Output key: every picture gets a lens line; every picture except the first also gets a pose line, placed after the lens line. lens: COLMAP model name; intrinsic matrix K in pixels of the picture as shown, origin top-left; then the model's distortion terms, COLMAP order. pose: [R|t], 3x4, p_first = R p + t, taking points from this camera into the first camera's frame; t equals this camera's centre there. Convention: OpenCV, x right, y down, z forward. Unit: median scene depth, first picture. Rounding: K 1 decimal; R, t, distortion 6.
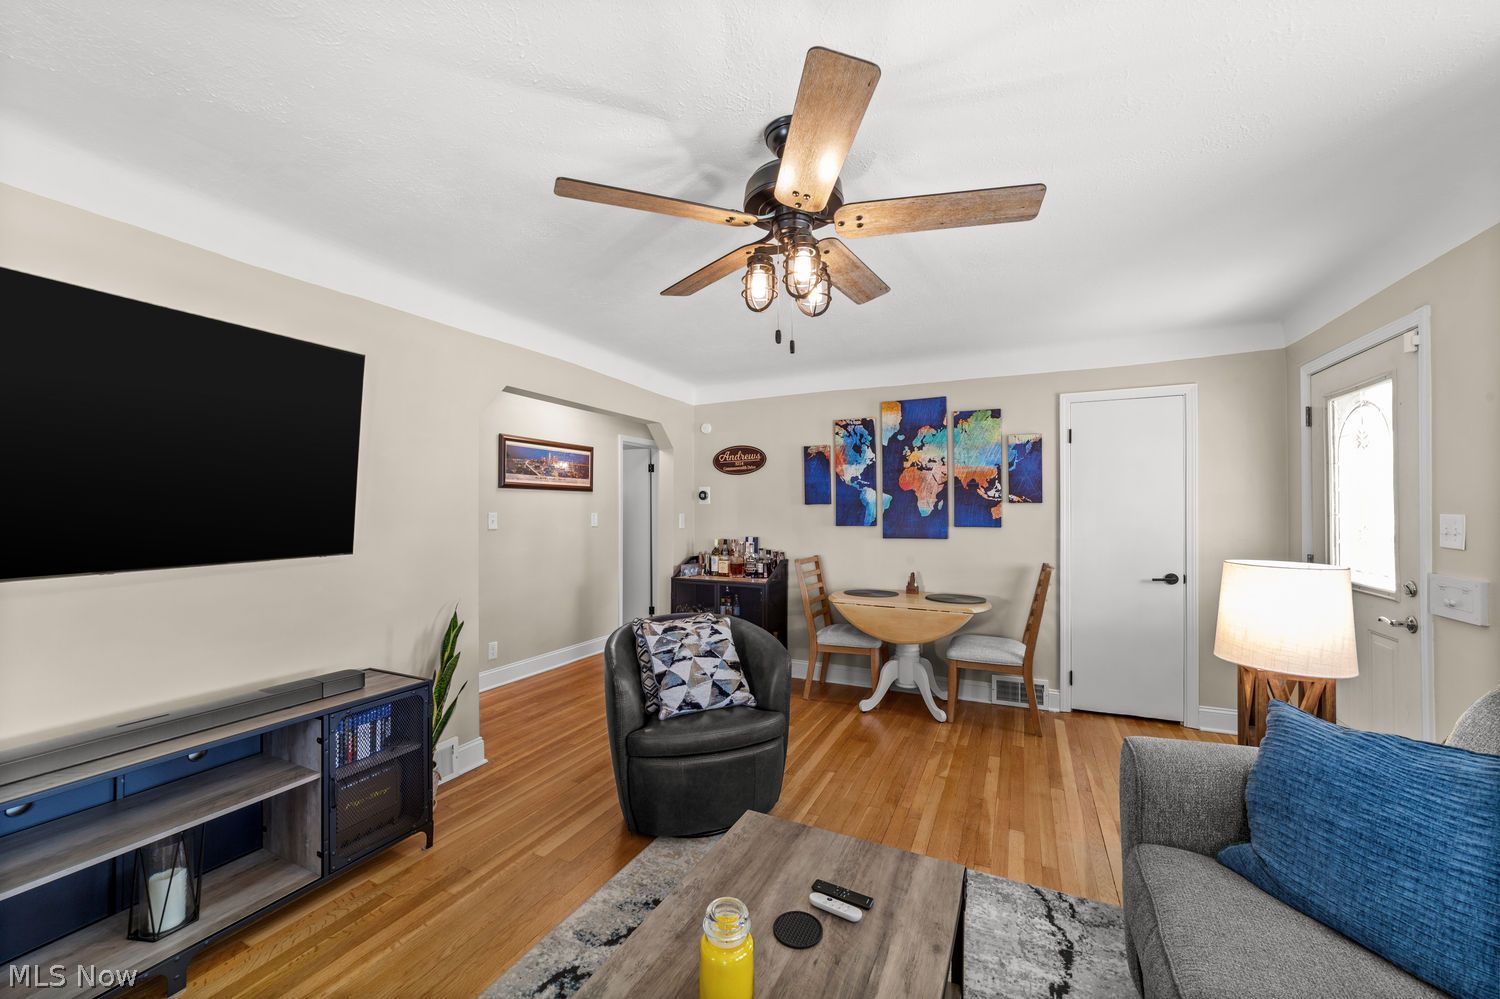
lens RADIAL K [[576.1, 0, 742.1], [0, 576.1, 508.9], [0, 0, 1]] dist [-0.002270, 0.000502]
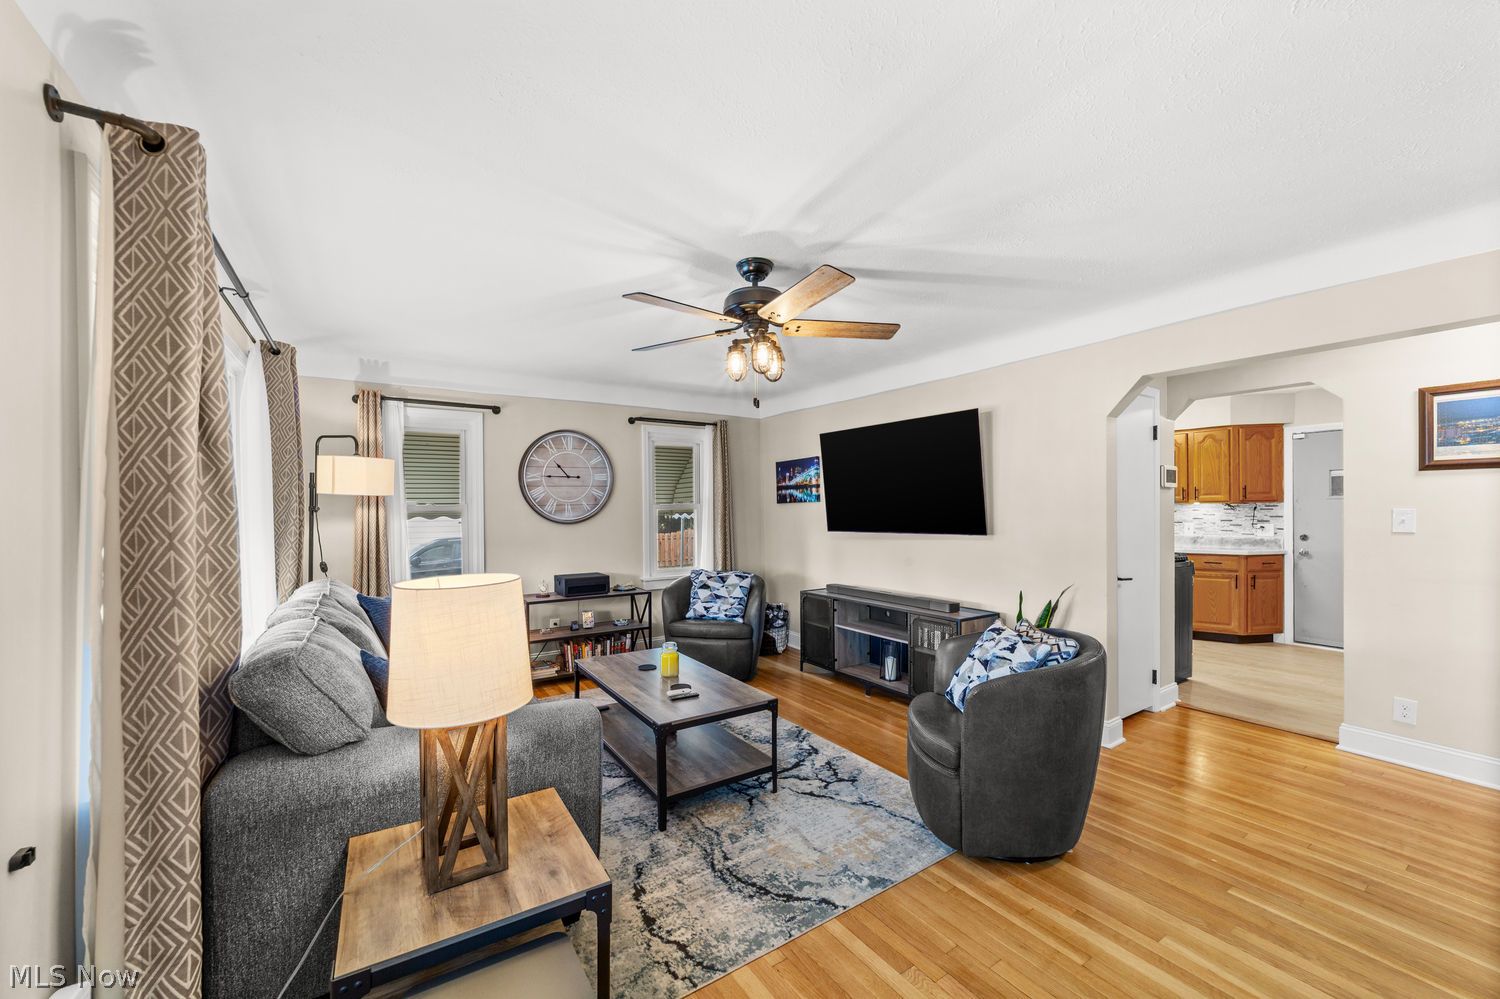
lens RADIAL K [[576.1, 0, 742.1], [0, 576.1, 508.9], [0, 0, 1]] dist [-0.002270, 0.000502]
pose [[-0.516412, 0.005970, -0.856319, 0.582892], [0.009698, 0.999952, 0.001123, -0.000698], [0.856285, -0.007724, -0.516445, 0.715483]]
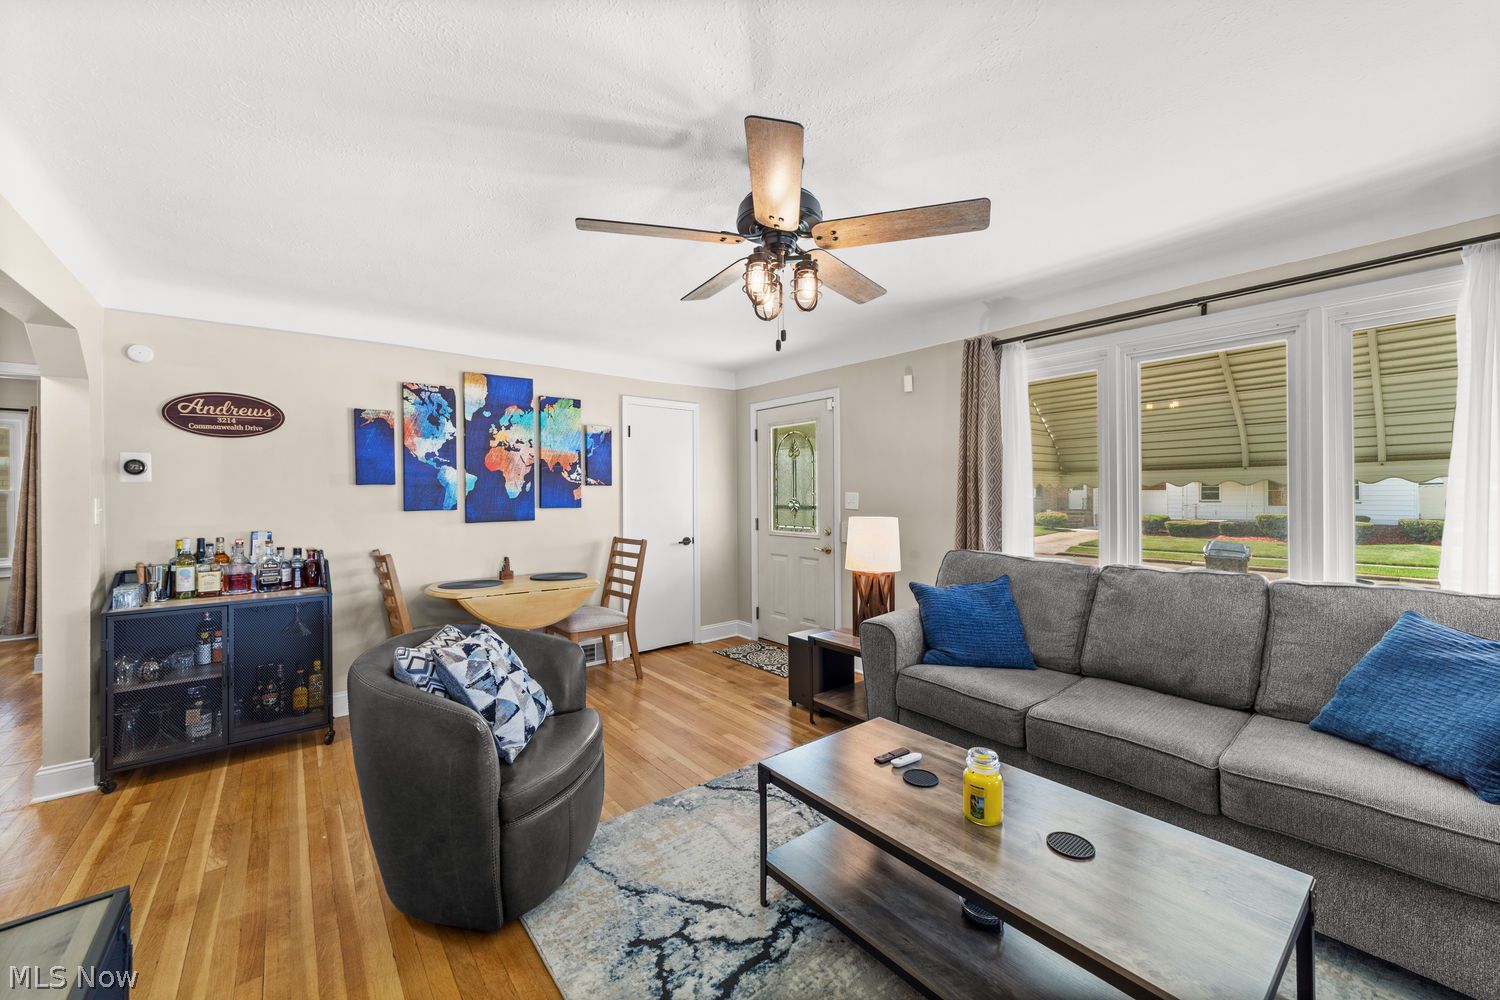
lens RADIAL K [[582.6, 0, 745.0], [0, 582.6, 490.8], [0, 0, 1]] dist [-0.007923, 0.000124]
pose [[0.427877, 0.004815, 0.903824, -0.406525], [0.002565, 0.999975, -0.006541, 0.007795], [-0.903833, 0.005117, 0.427854, 0.226979]]
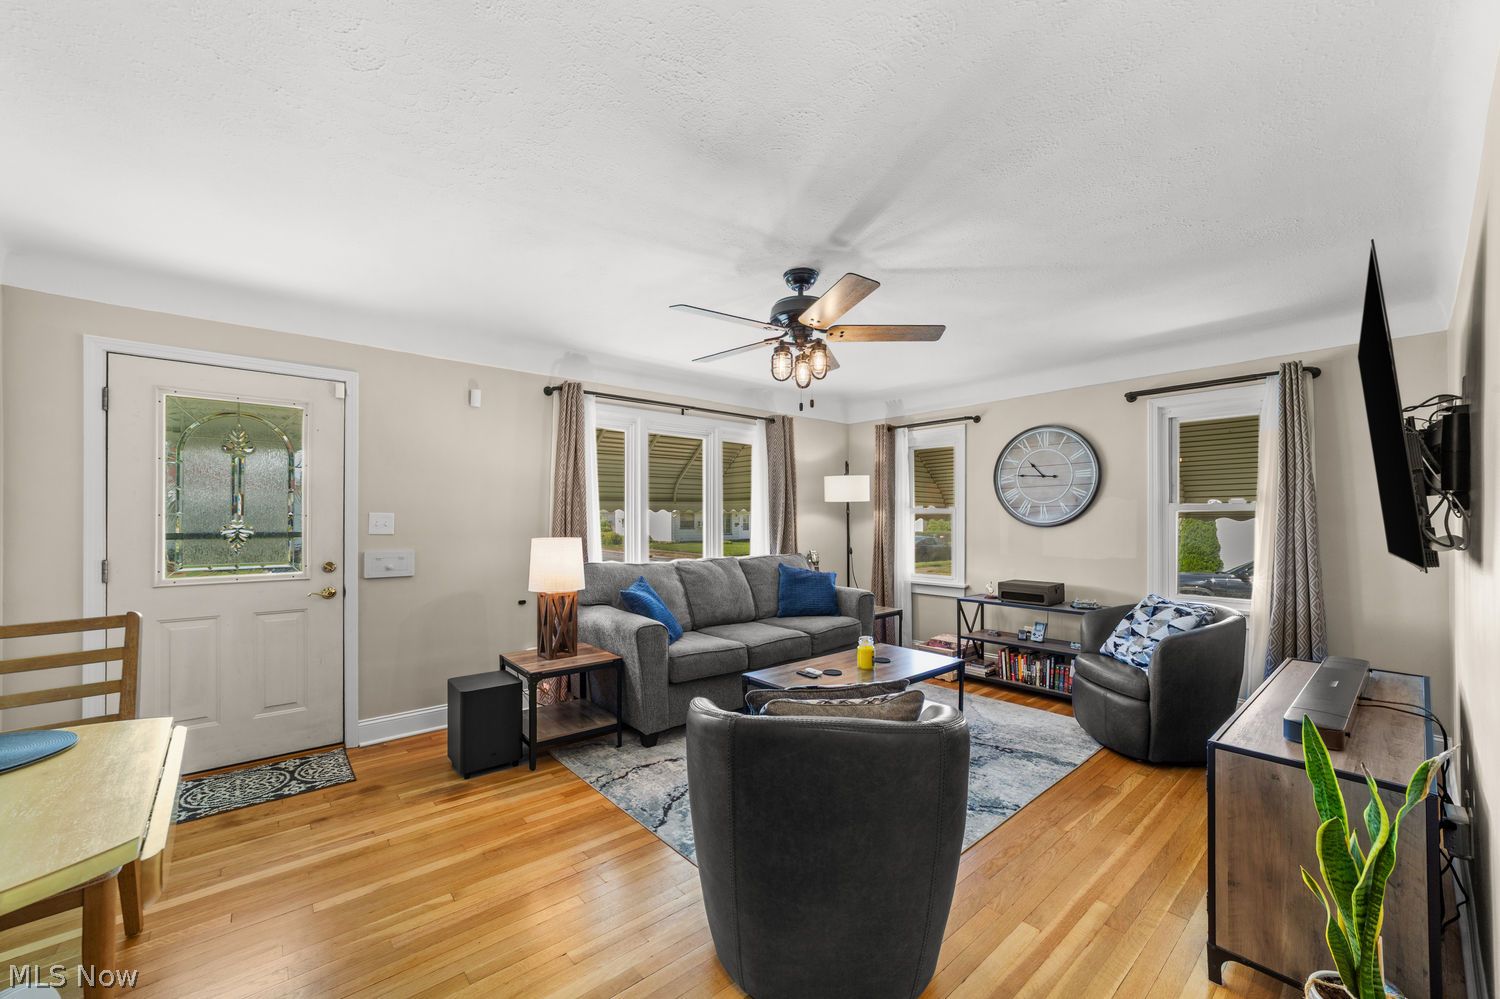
lens RADIAL K [[582.7, 0, 743.6], [0, 582.7, 514.8], [0, 0, 1]] dist [-0.001372, 0.000019]
pose [[-0.917309, 0.004012, 0.398155, -0.169043], [0.000181, 0.999953, -0.009658, 0.015450], [-0.398175, -0.008788, -0.917267, 1.040804]]
